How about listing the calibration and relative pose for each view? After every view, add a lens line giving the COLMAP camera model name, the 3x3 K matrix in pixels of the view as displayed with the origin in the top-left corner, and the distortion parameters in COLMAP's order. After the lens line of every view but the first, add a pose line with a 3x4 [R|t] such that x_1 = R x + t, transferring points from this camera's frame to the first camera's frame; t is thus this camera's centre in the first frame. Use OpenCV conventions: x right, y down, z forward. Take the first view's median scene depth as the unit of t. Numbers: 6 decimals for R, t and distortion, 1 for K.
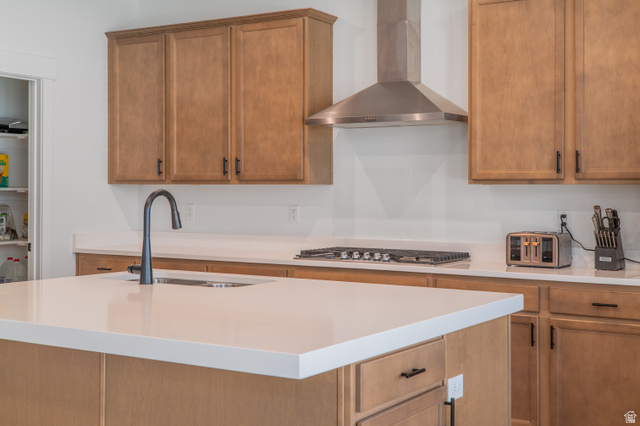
lens RADIAL K [[894.0, 0, 309.3], [0, 894.0, 188.3], [0, 0, 1]] dist [0.077689, 0.000000]
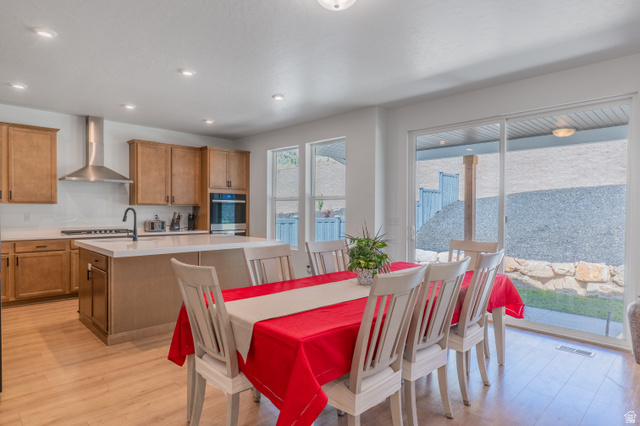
lens RADIAL K [[370.2, 0, 321.6], [0, 370.2, 215.6], [0, 0, 1]] dist [-0.004523, 0.003168]
pose [[0.228022, -0.016357, 0.973519, -0.880065], [-0.008388, 0.999789, 0.018763, 0.001256], [-0.973620, -0.012444, 0.227836, 0.122025]]
